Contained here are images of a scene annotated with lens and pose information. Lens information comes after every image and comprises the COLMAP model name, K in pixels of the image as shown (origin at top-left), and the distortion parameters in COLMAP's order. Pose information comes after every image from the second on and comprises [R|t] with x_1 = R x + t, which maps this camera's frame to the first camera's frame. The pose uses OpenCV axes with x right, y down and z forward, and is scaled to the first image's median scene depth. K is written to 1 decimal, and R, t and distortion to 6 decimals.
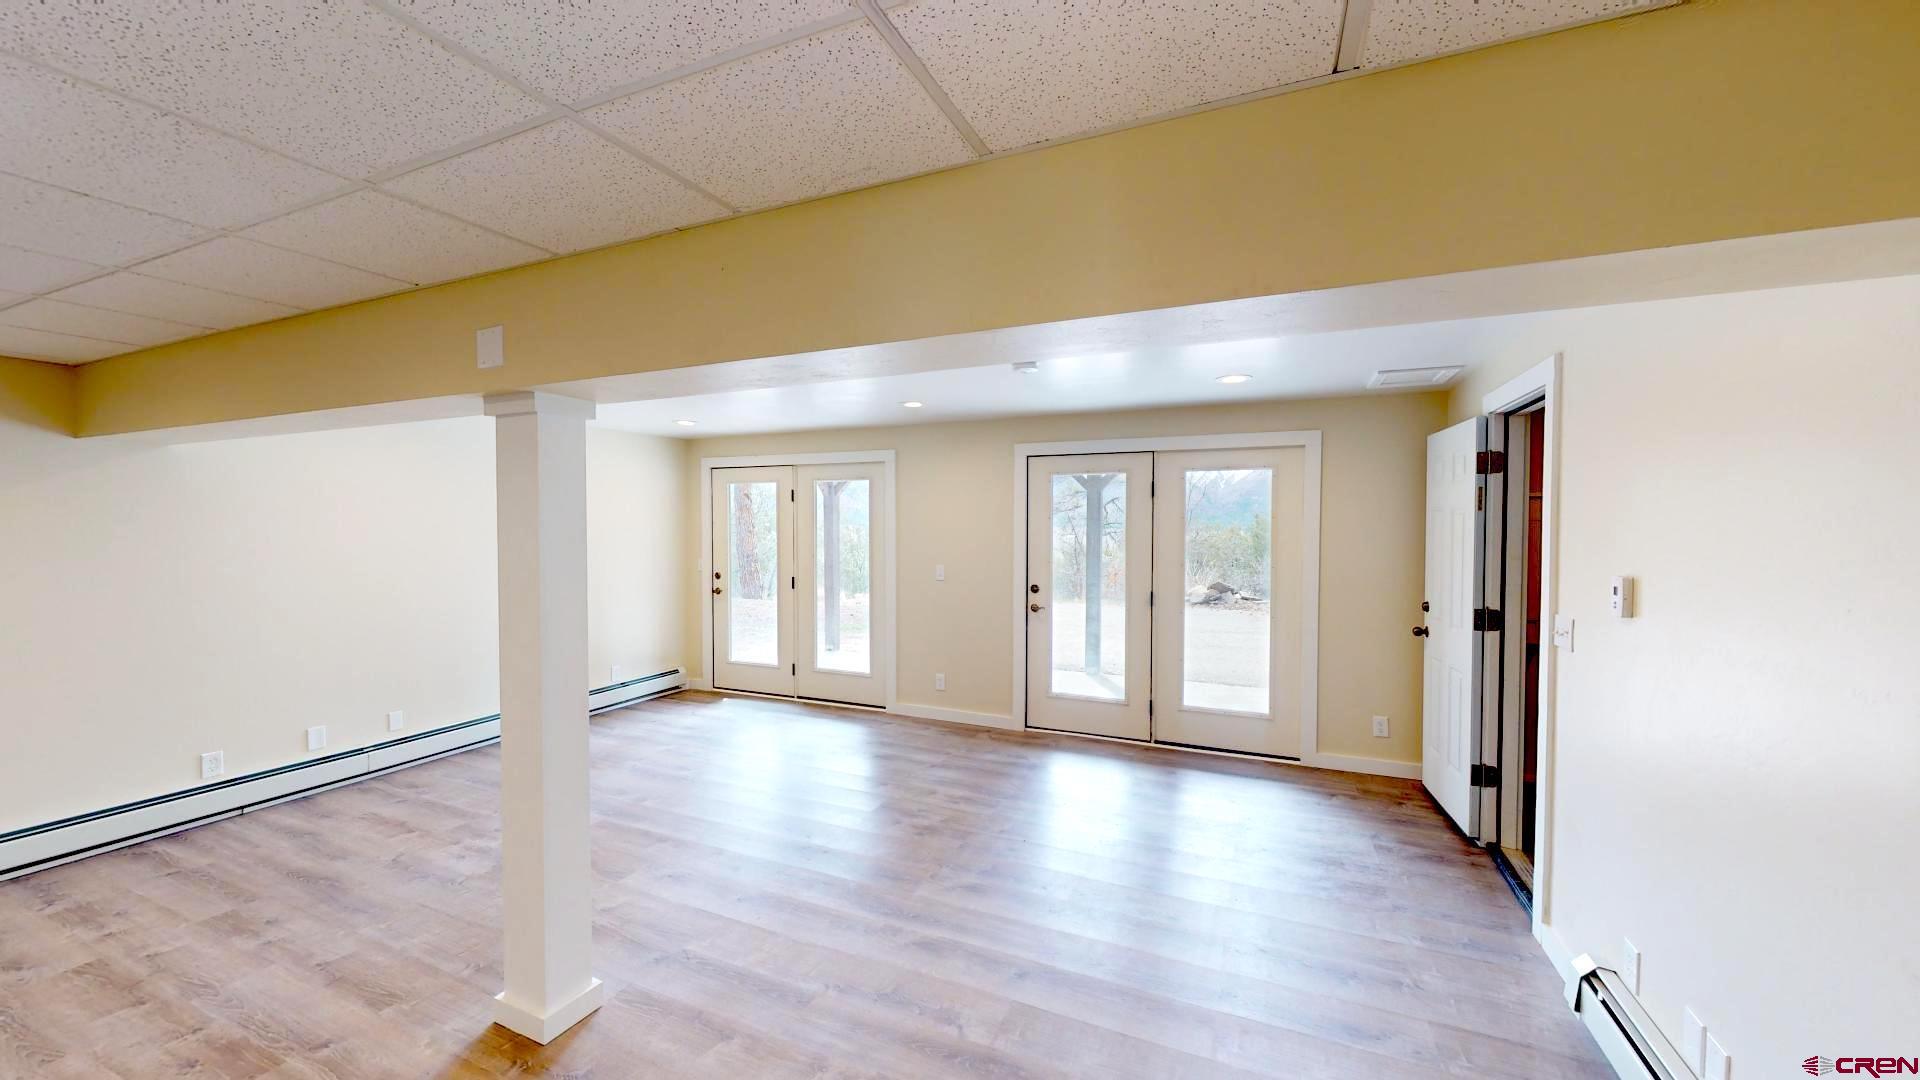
lens RADIAL K [[693.0, 0, 954.0], [0, 693.0, 544.5], [0, 0, 1]] dist [-0.000854, -0.000149]
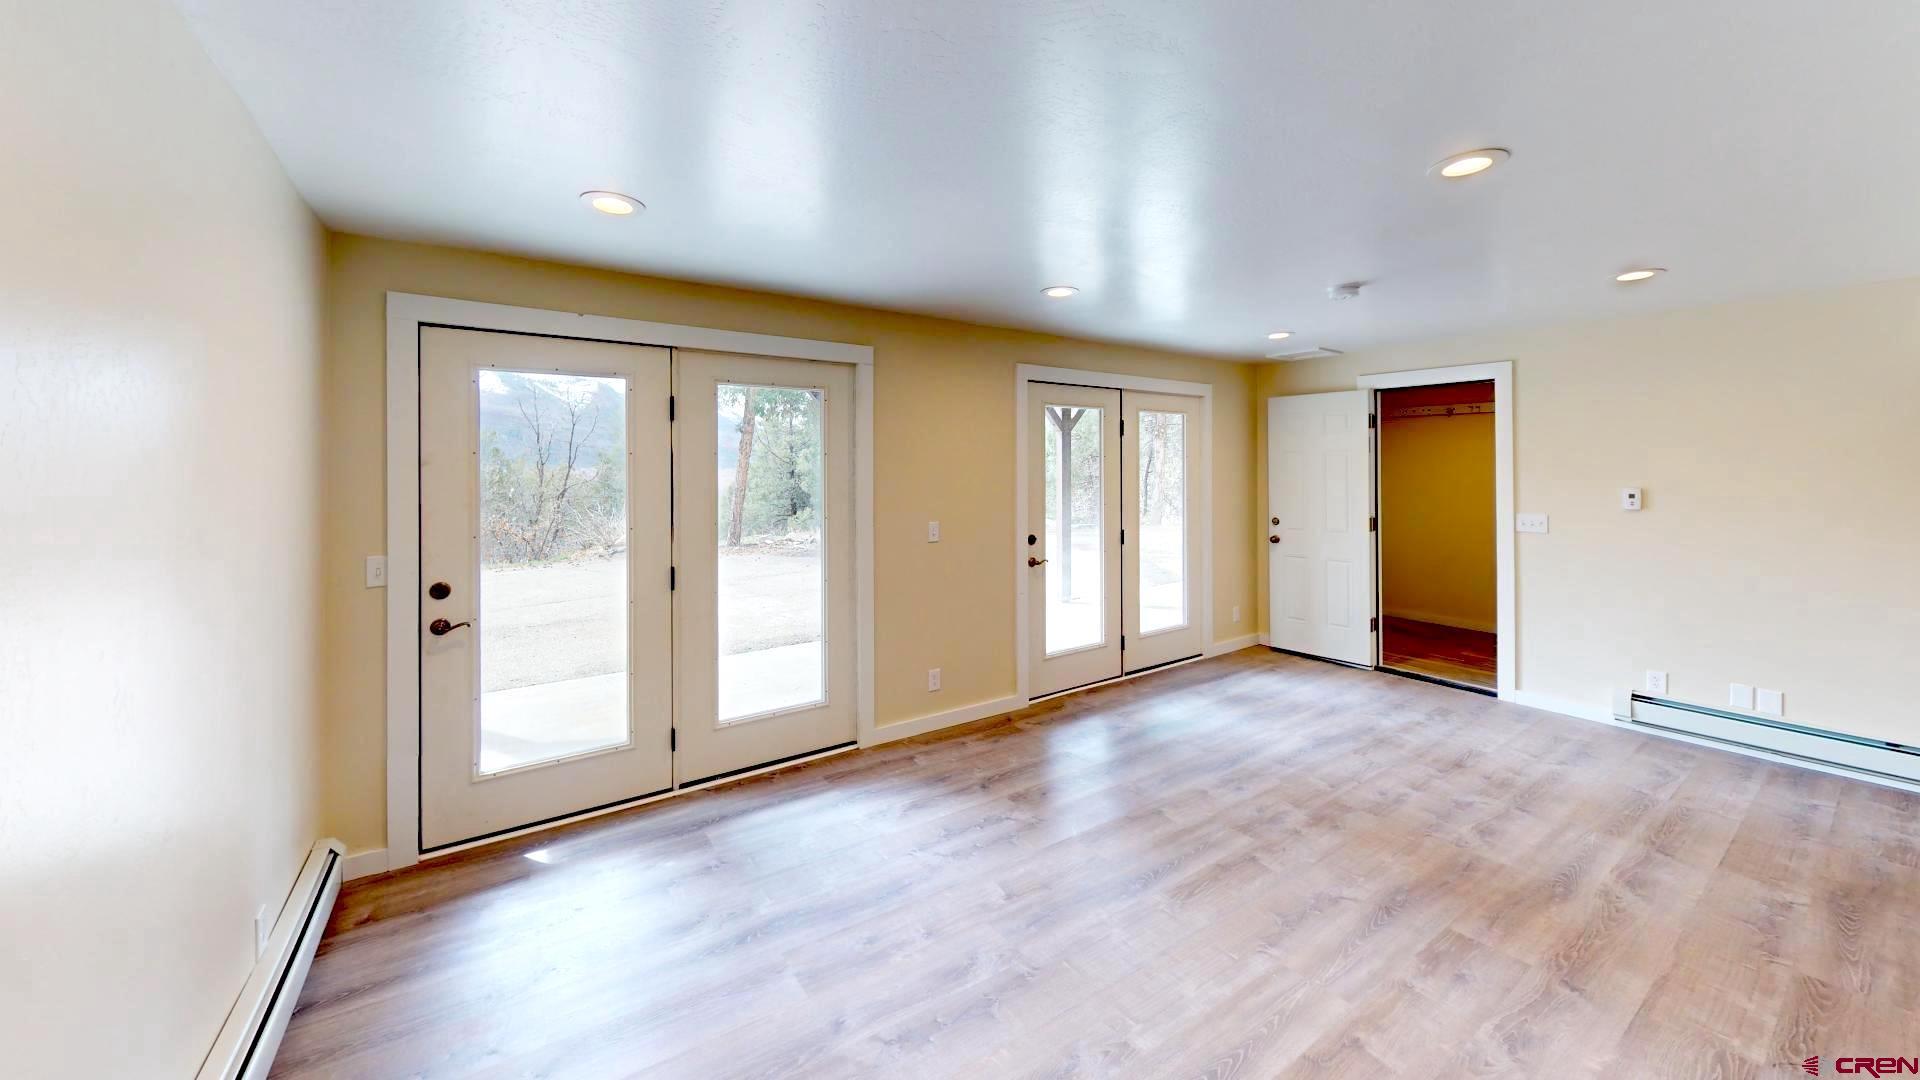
lens RADIAL K [[690.7, 0, 924.1], [0, 690.7, 538.9], [0, 0, 1]] dist [-0.001516, -0.000327]
pose [[0.530418, -0.091594, 0.842774, -0.680016], [0.034676, 0.995658, 0.086386, -0.015439], [-0.847027, -0.016596, 0.531291, 0.673300]]
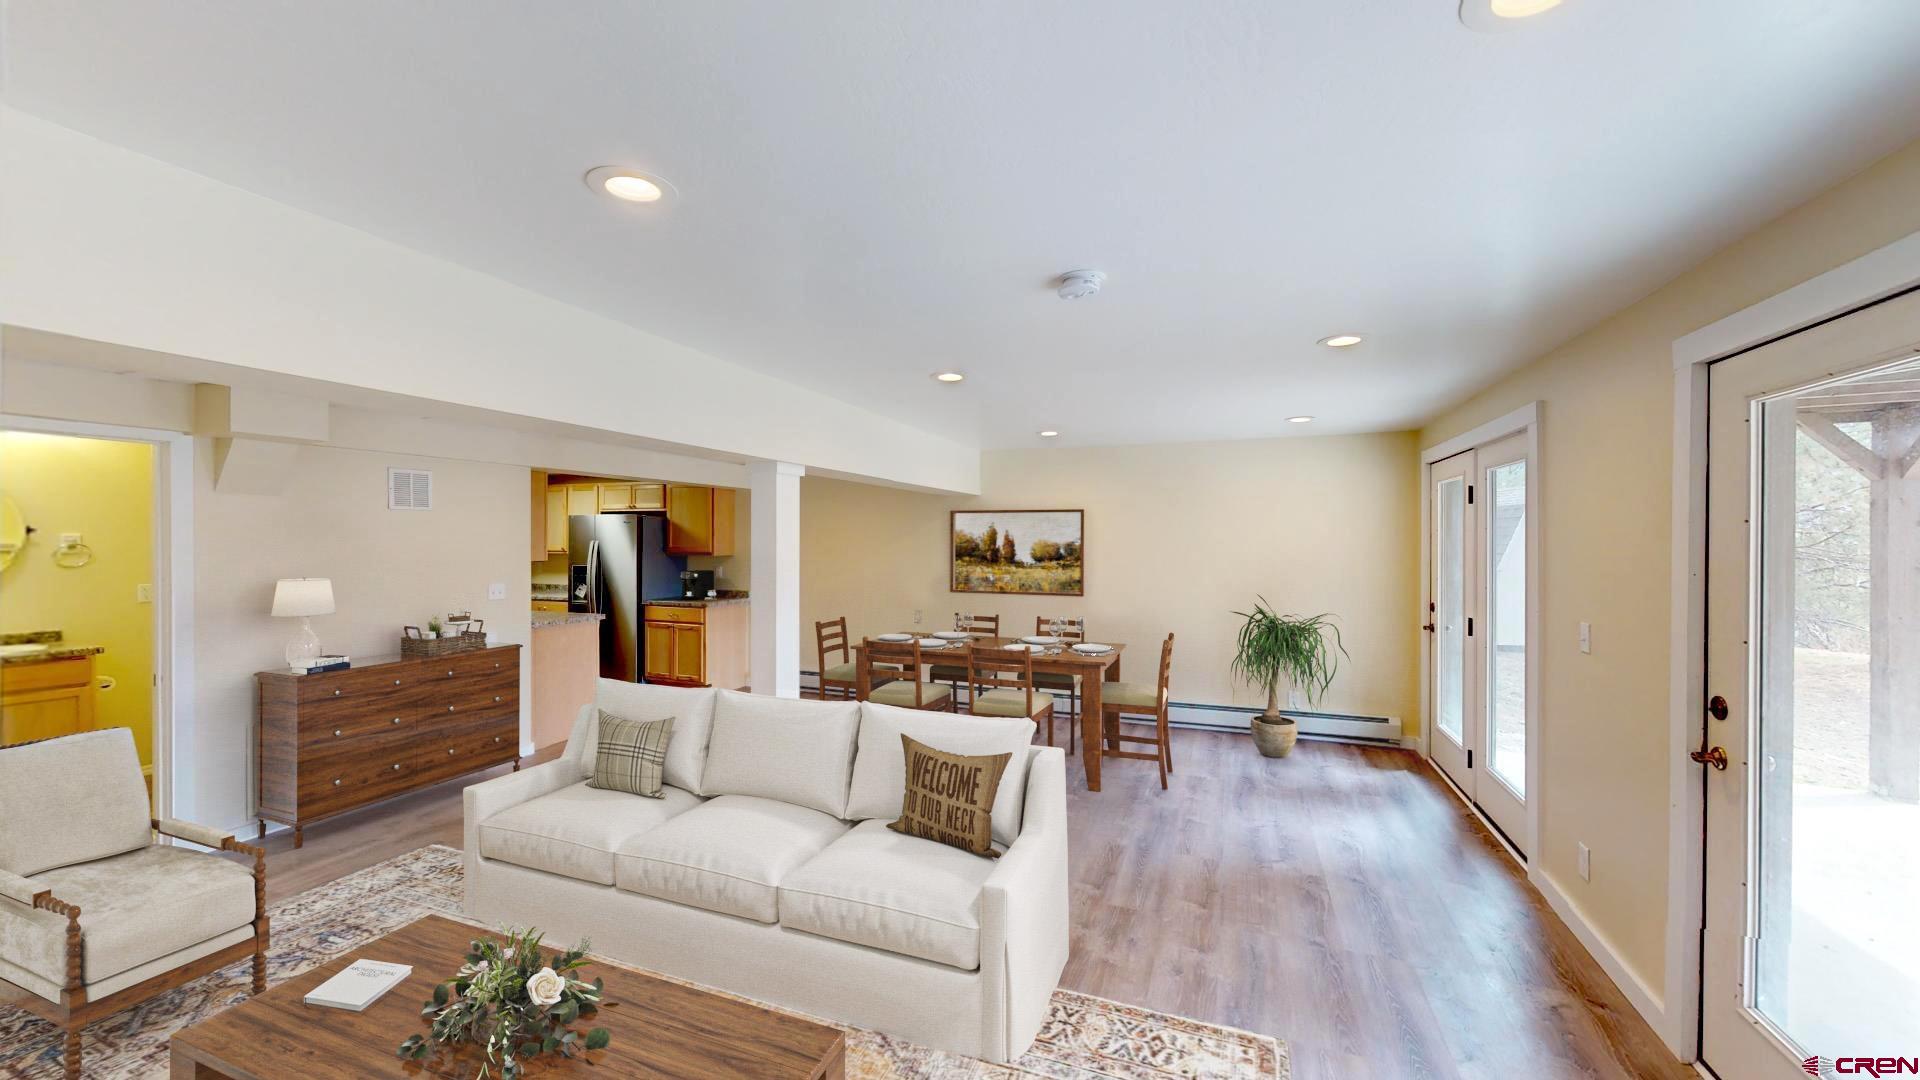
lens RADIAL K [[693.0, 0, 954.0], [0, 693.0, 544.5], [0, 0, 1]] dist [-0.000854, -0.000149]
pose [[0.050890, 0.005959, -0.998686, 0.480567], [-0.025771, 0.999657, 0.004652, -0.016521], [0.998372, 0.025500, 0.051026, 0.571547]]
